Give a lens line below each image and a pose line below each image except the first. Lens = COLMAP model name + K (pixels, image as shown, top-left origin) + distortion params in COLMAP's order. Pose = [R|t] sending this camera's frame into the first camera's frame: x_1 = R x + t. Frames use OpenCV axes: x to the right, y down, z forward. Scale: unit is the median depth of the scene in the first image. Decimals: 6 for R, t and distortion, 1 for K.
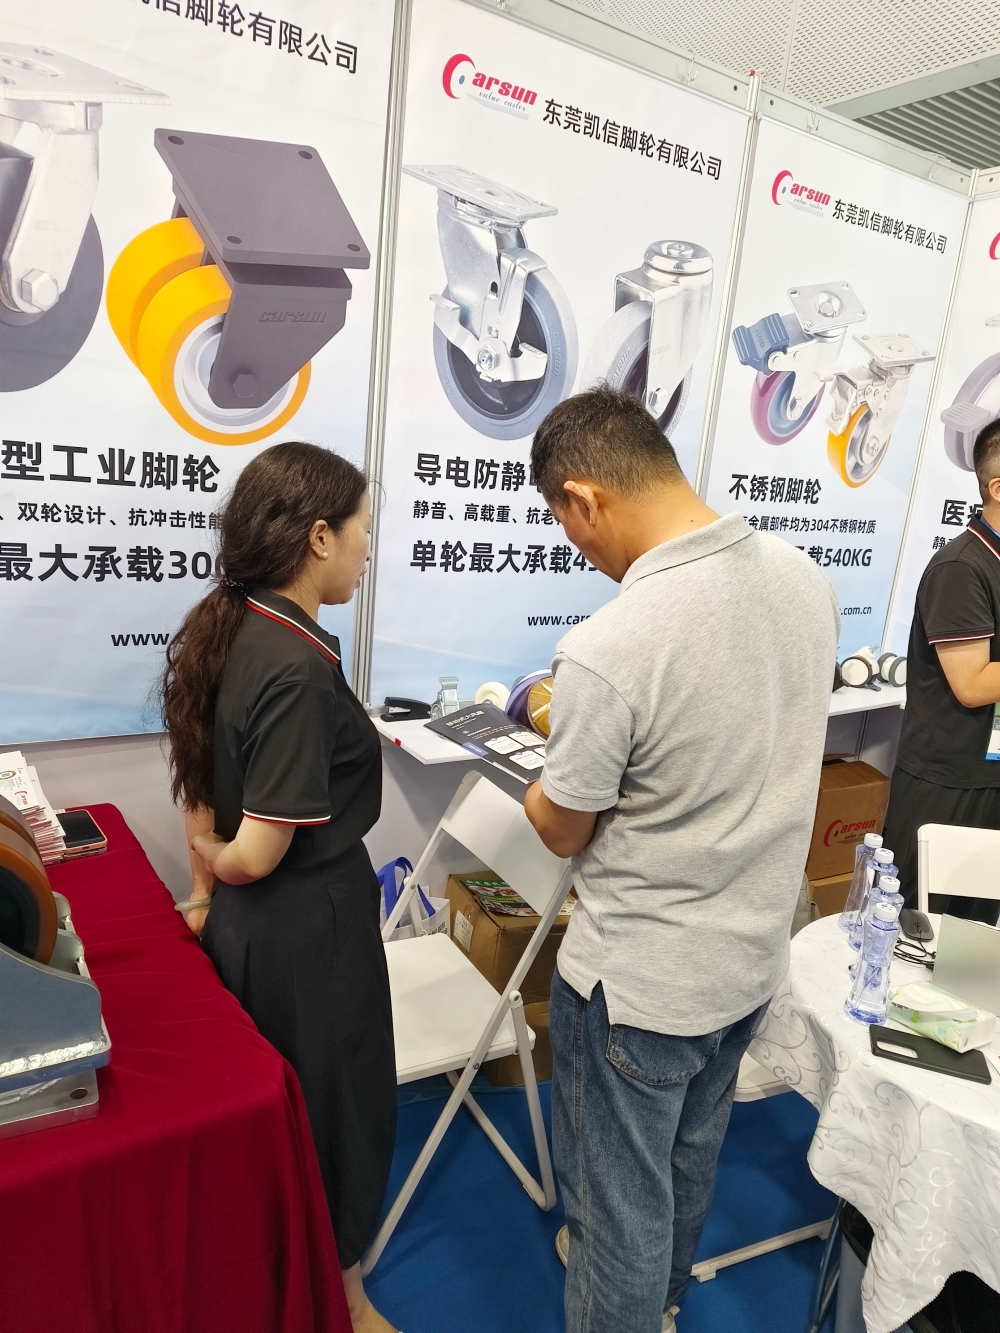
lens RADIAL K [[887.7, 0, 481.3], [0, 887.7, 665.5], [0, 0, 1]] dist [0.029947, -0.015762]
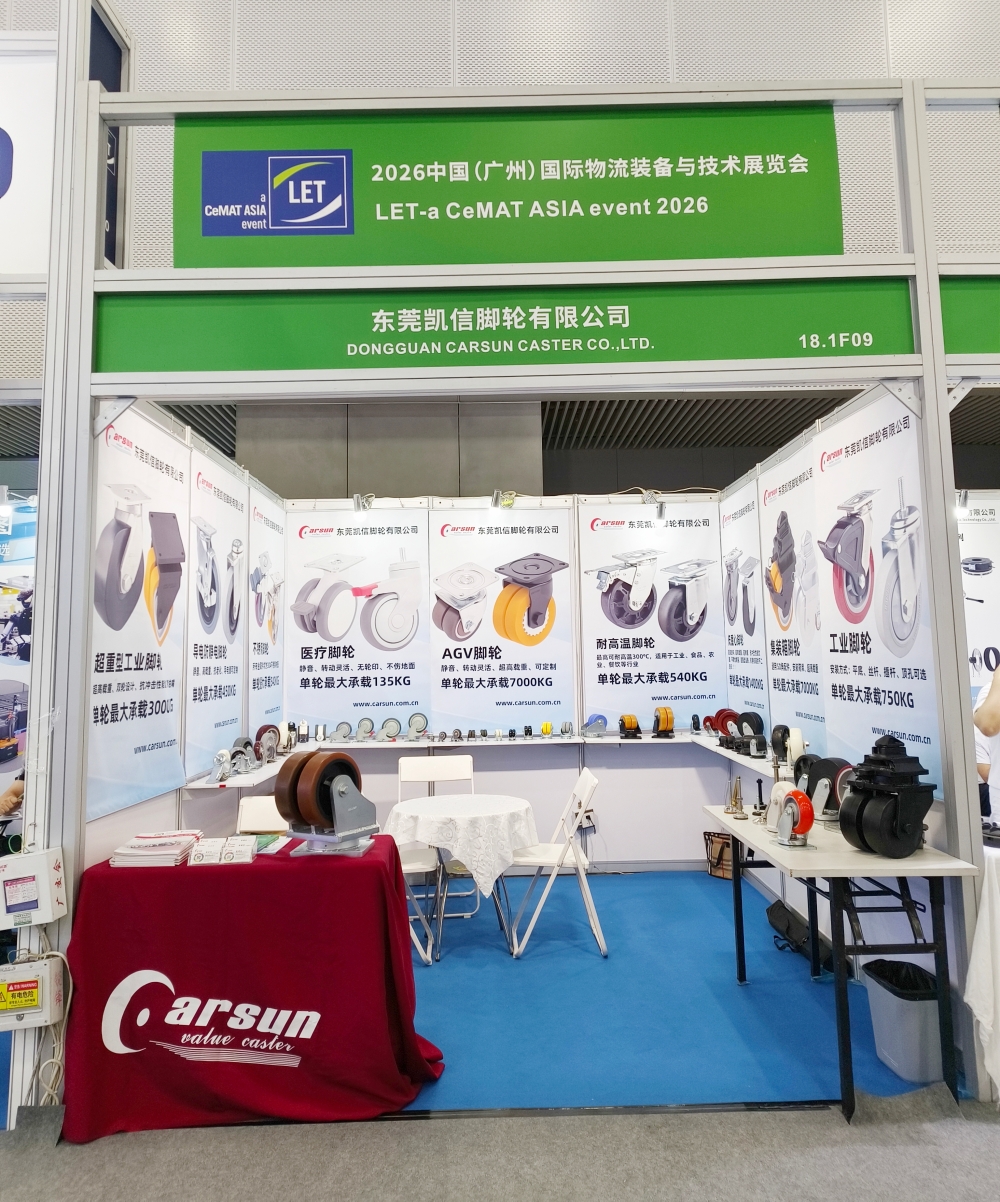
lens RADIAL K [[889.6, 0, 503.9], [0, 889.6, 551.9], [0, 0, 1]] dist [0.022083, -0.002563]
pose [[0.506952, 0.006964, 0.861946, -1.286333], [0.249109, 0.956115, -0.154238, 0.044186], [-0.825194, 0.292910, 0.482970, -0.547878]]
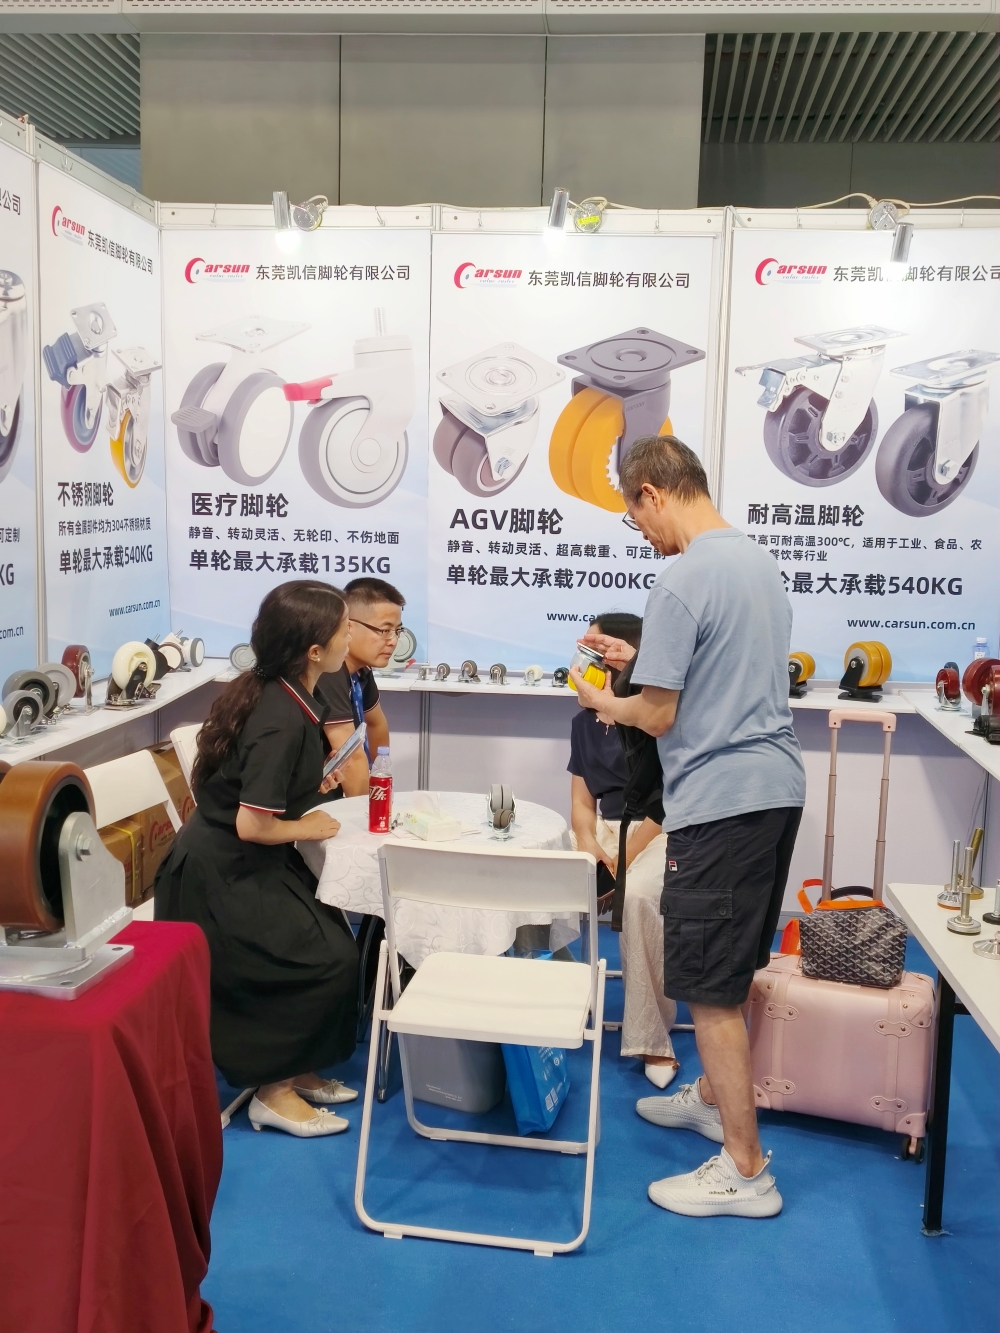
lens RADIAL K [[1340.9, 0, 509.5], [0, 1340.9, 653.7], [0, 0, 1]] dist [0.038871, 0.000000]
pose [[0.605432, -0.156239, 0.780411, -0.723846], [0.196904, 0.979465, 0.043334, 0.015719], [-0.771155, 0.127430, 0.623764, -0.390219]]
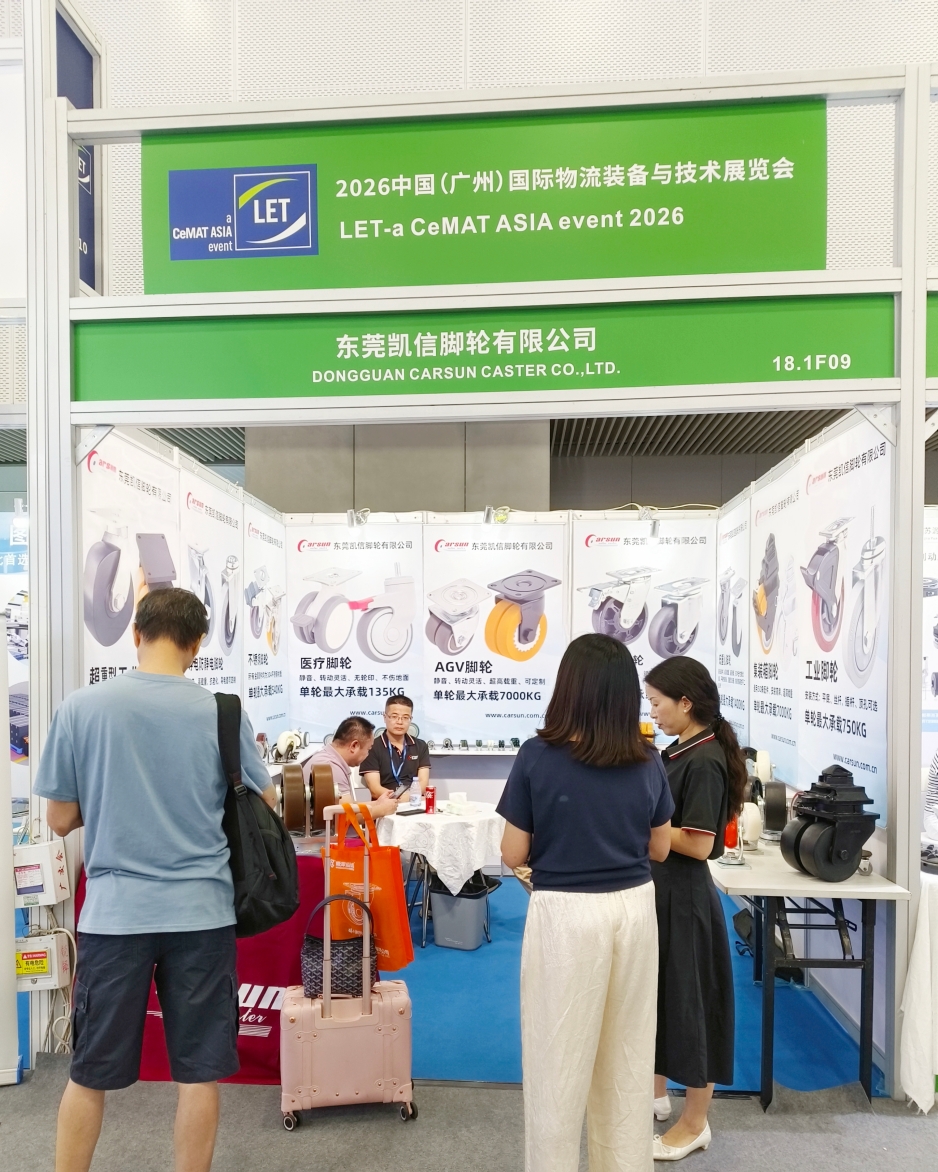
lens RADIAL K [[886.5, 0, 454.1], [0, 886.5, 675.2], [0, 0, 1]] dist [0.032809, -0.027135]
pose [[0.579625, -0.096996, 0.809090, -1.268124], [0.224546, 0.973462, -0.044161, 0.038844], [-0.783335, 0.207275, 0.586023, -0.665487]]
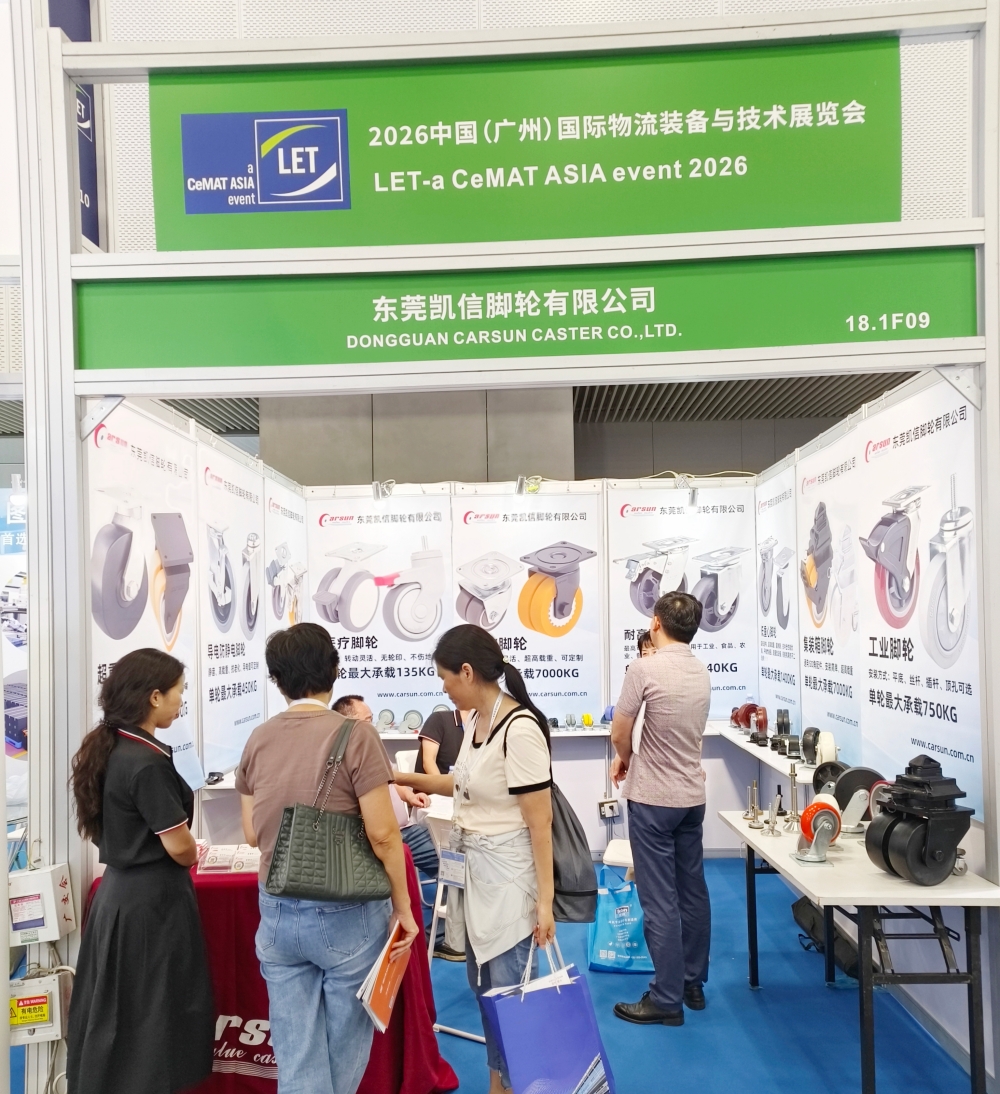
lens RADIAL K [[887.0, 0, 502.8], [0, 887.0, 614.9], [0, 0, 1]] dist [0.038200, 0.021906]
pose [[0.543655, -0.084897, 0.835004, -1.200292], [0.246244, 0.967224, -0.061985, -0.015392], [-0.802373, 0.239314, 0.546741, -0.555705]]
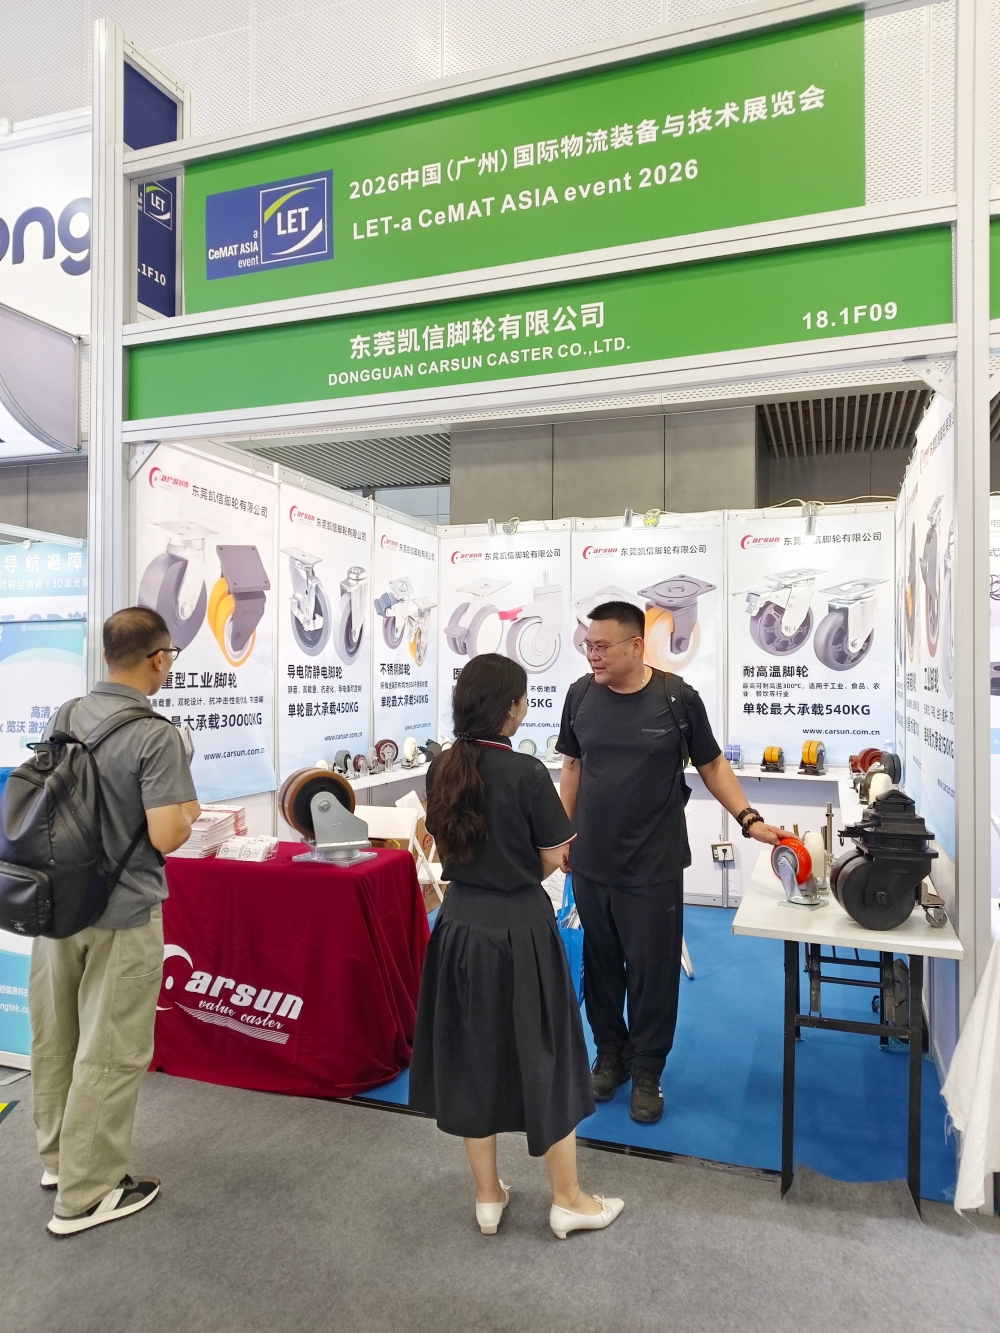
lens RADIAL K [[887.7, 0, 516.1], [0, 887.7, 665.1], [0, 0, 1]] dist [0.029947, -0.015762]
pose [[0.765806, -0.071297, 0.639107, -0.926354], [0.198196, 0.971624, -0.129096, 0.141762], [-0.611768, 0.225531, 0.758206, -0.903147]]
